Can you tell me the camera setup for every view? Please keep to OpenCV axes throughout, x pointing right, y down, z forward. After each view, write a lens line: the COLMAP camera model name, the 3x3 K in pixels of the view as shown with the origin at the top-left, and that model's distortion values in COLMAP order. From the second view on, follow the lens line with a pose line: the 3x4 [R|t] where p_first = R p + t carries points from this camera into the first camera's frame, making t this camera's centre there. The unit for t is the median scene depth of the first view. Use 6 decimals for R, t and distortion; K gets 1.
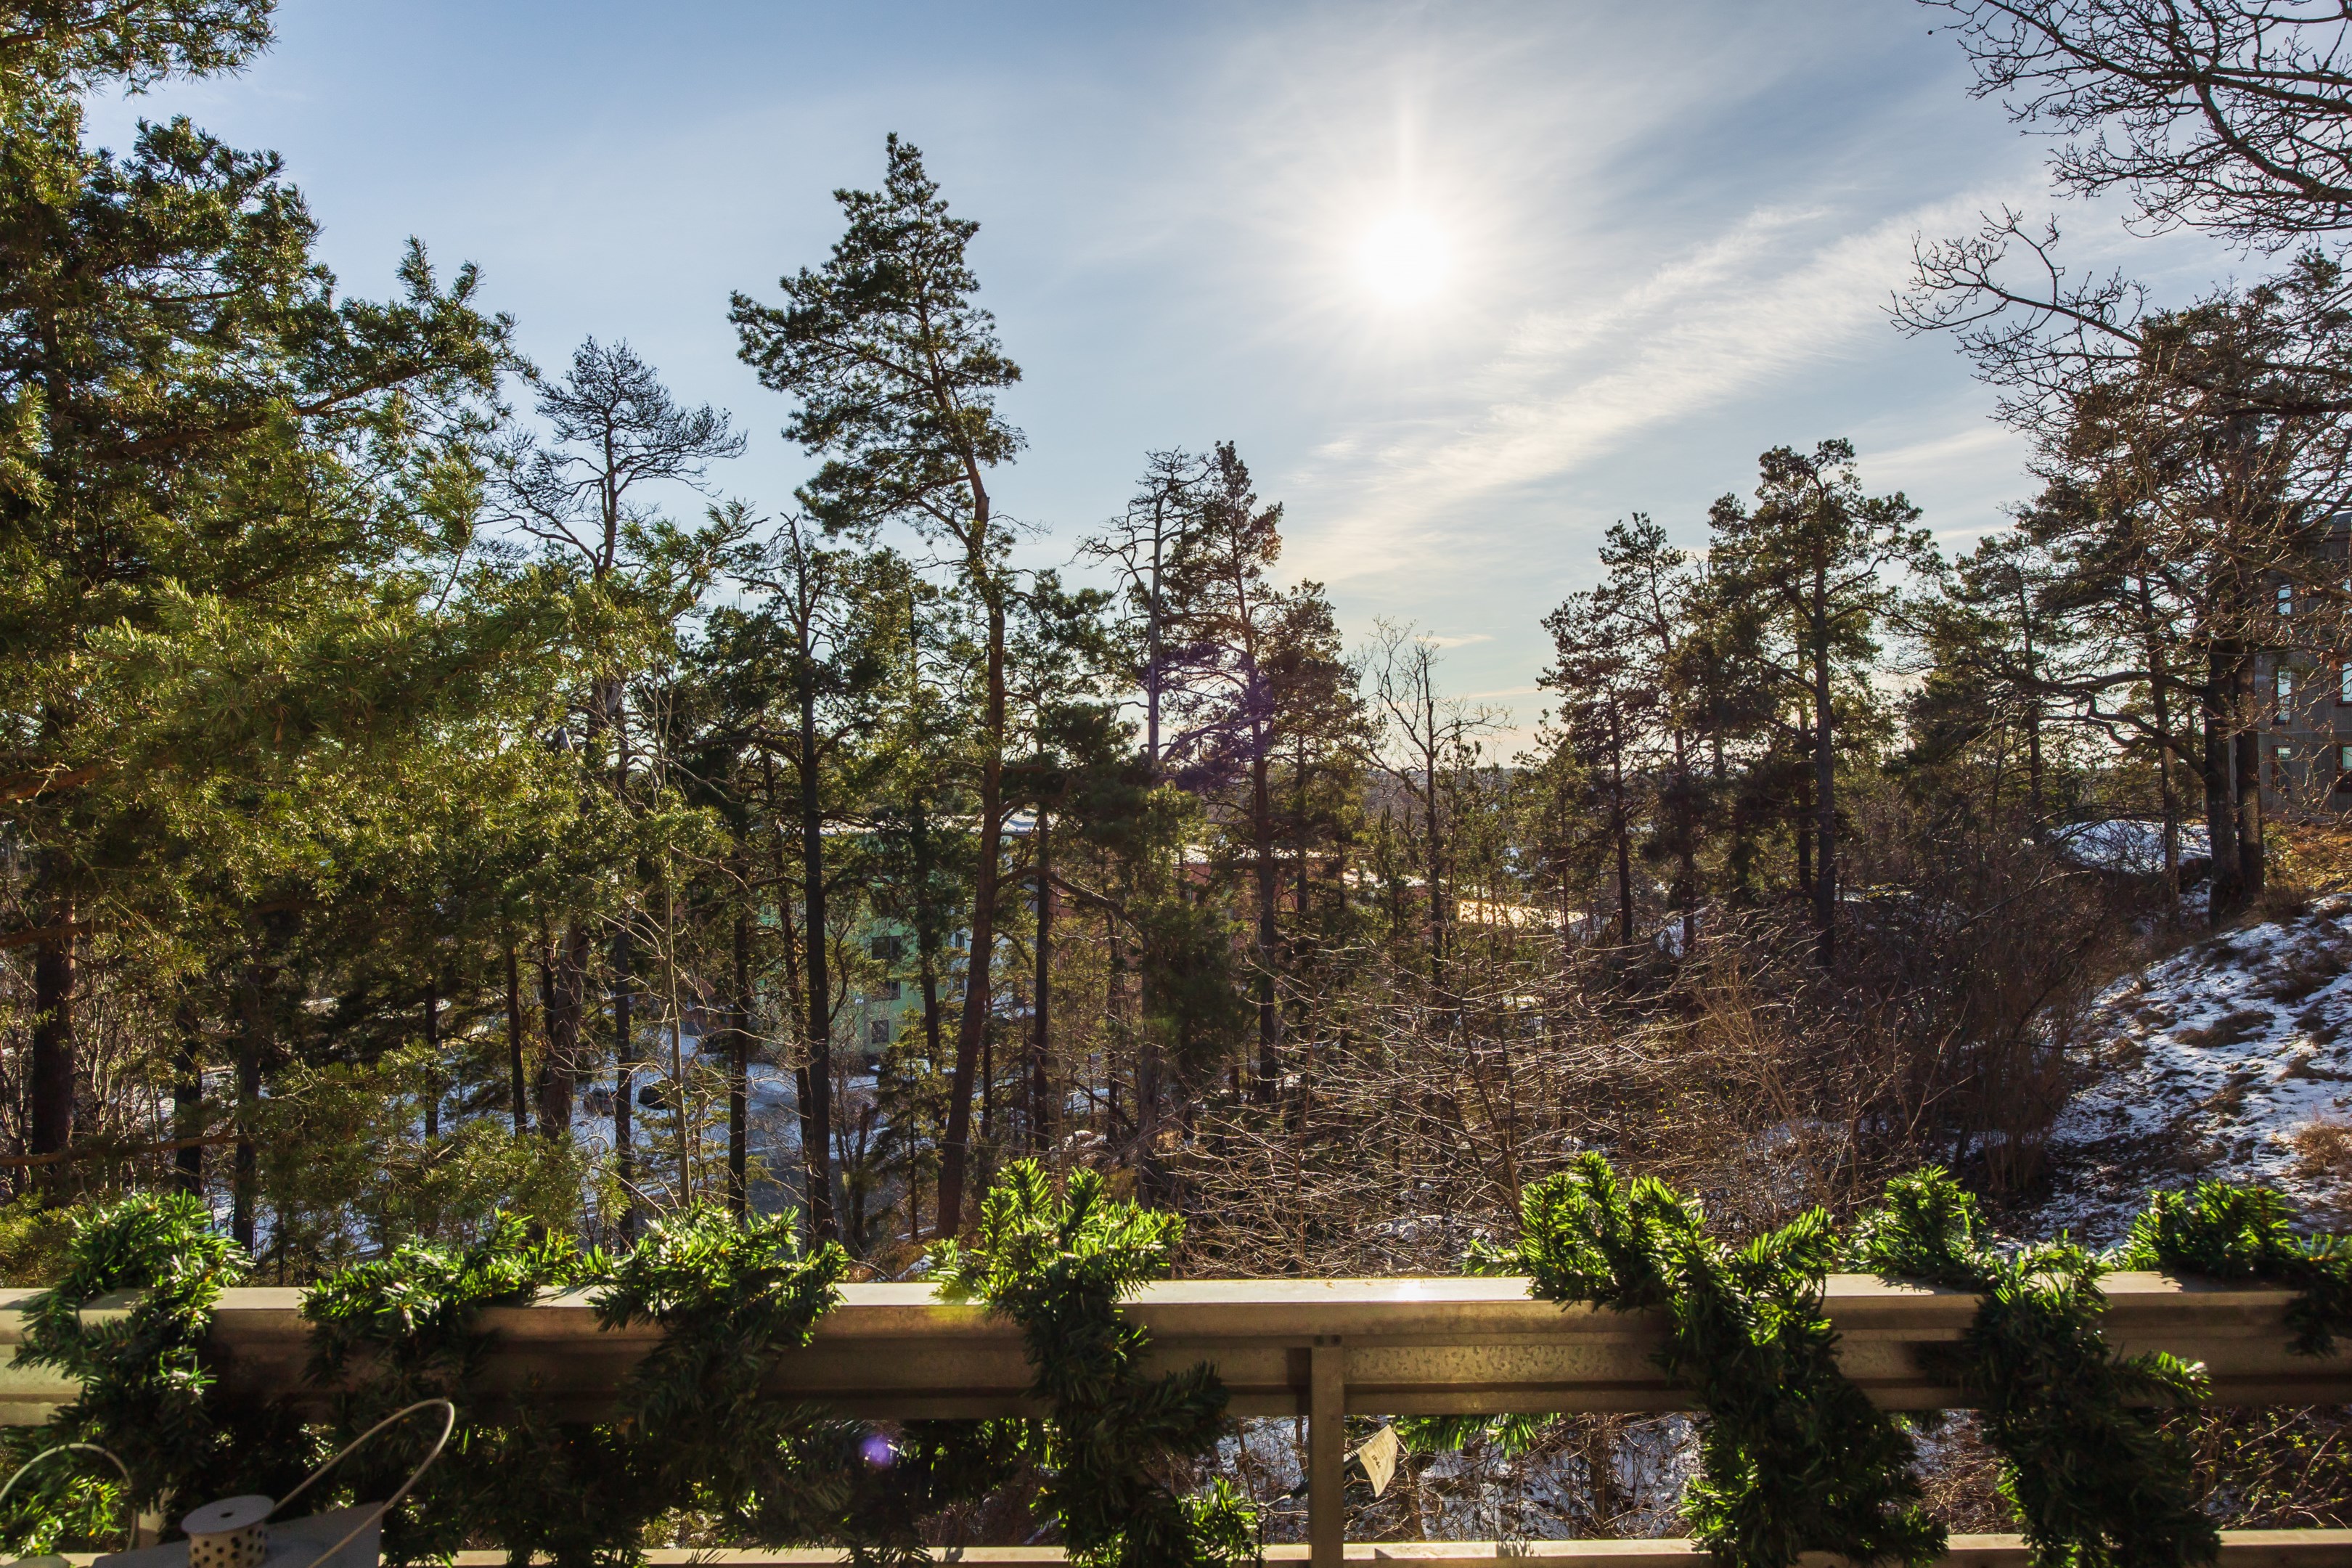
lens RADIAL K [[1521.5, 0, 1174.3], [0, 1521.5, 790.2], [0, 0, 1]] dist [0.001101, -0.001739]
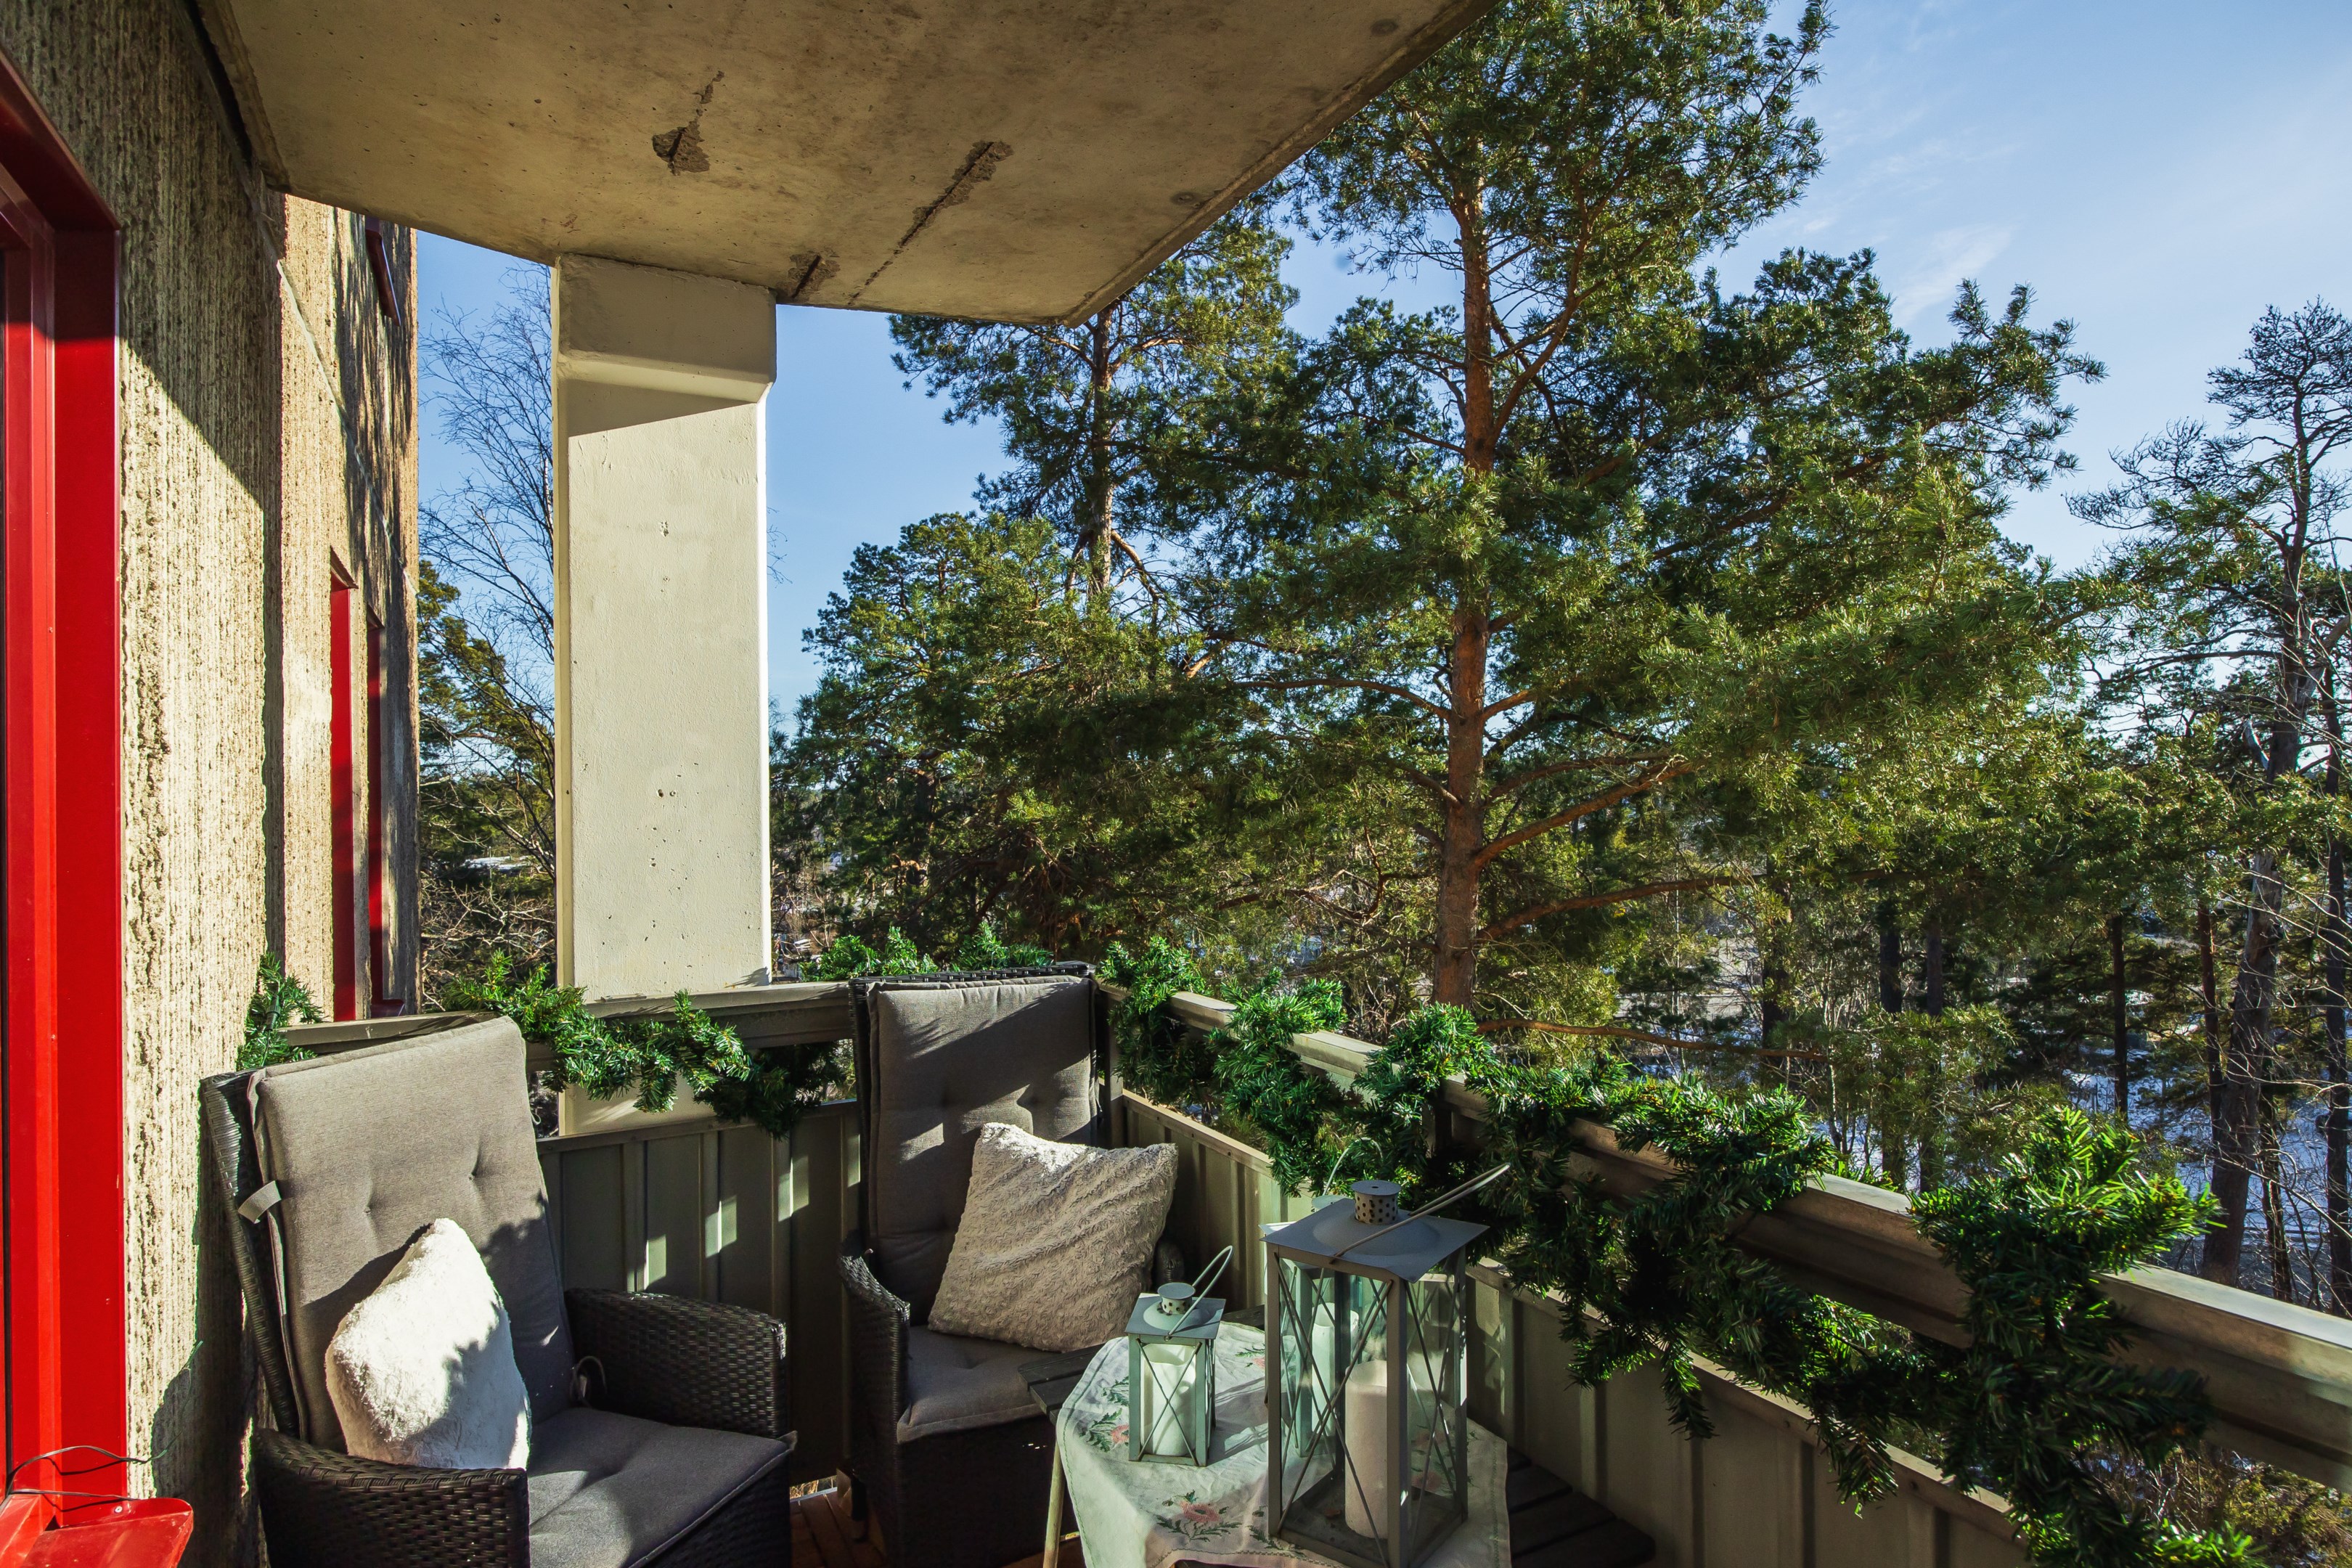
lens RADIAL K [[1330.5, 0, 1174.2], [0, 1330.5, 784.2], [0, 0, 1]] dist [-0.000173, 0.000737]
pose [[0.442787, -0.007169, -0.896598, 0.109175], [-0.001606, 0.999960, -0.008789, 0.015401], [0.896626, 0.005331, 0.442757, 0.044134]]
